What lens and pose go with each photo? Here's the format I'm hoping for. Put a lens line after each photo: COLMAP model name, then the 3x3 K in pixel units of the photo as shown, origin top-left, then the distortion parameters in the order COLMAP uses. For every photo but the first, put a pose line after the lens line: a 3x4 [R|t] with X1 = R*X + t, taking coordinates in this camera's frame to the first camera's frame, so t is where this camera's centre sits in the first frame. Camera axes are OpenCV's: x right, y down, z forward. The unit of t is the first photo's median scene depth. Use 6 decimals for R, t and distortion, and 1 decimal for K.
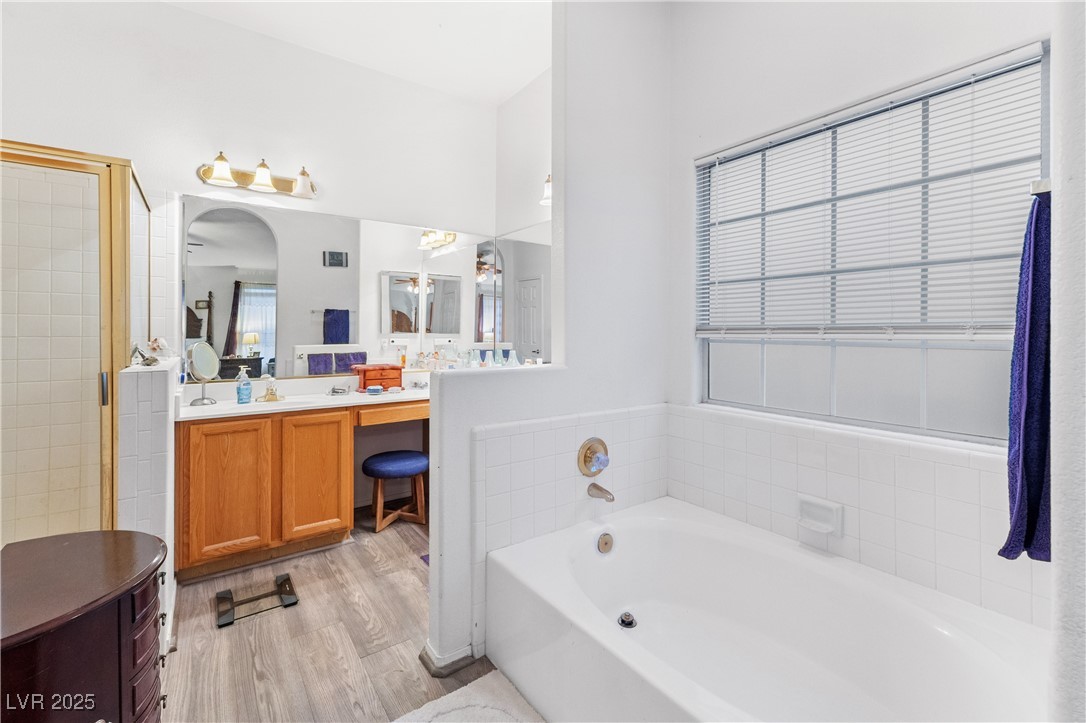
lens RADIAL K [[461.7, 0, 548.6], [0, 461.7, 354.6], [0, 0, 1]] dist [0.006747, -0.000283]
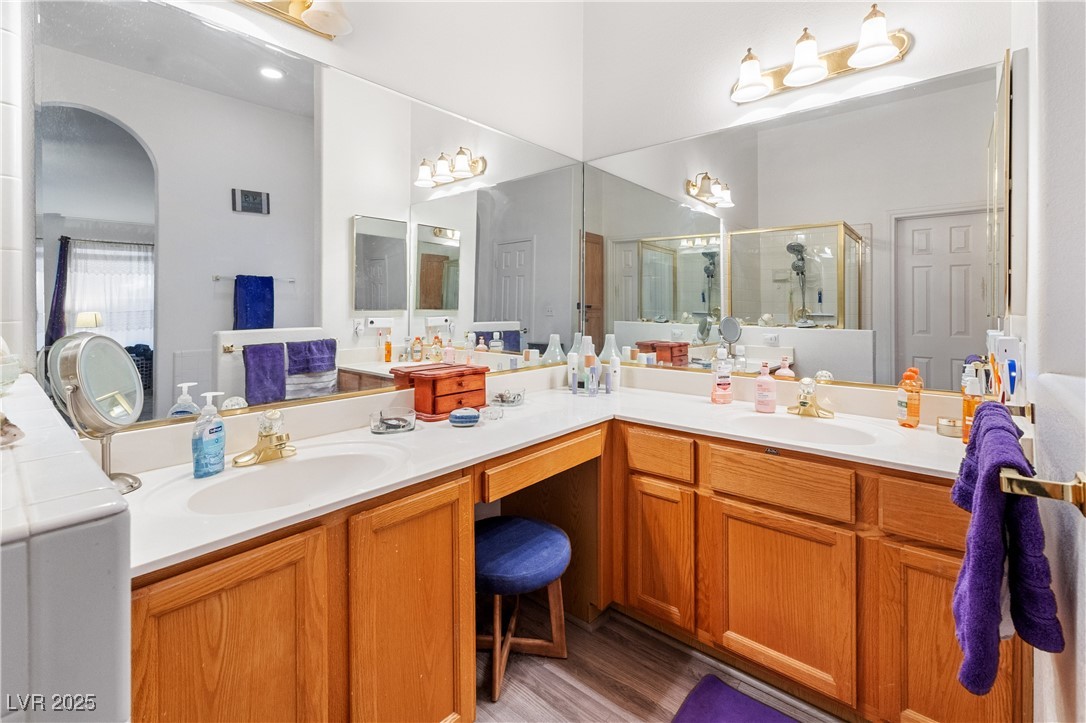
lens RADIAL K [[474.6, 0, 544.2], [0, 474.6, 331.0], [0, 0, 1]] dist [-0.000785, -0.000389]
pose [[0.974164, -0.017413, 0.225171, -0.253294], [0.017645, 0.999844, 0.000983, -0.012276], [-0.225153, 0.003016, 0.974319, 0.282476]]
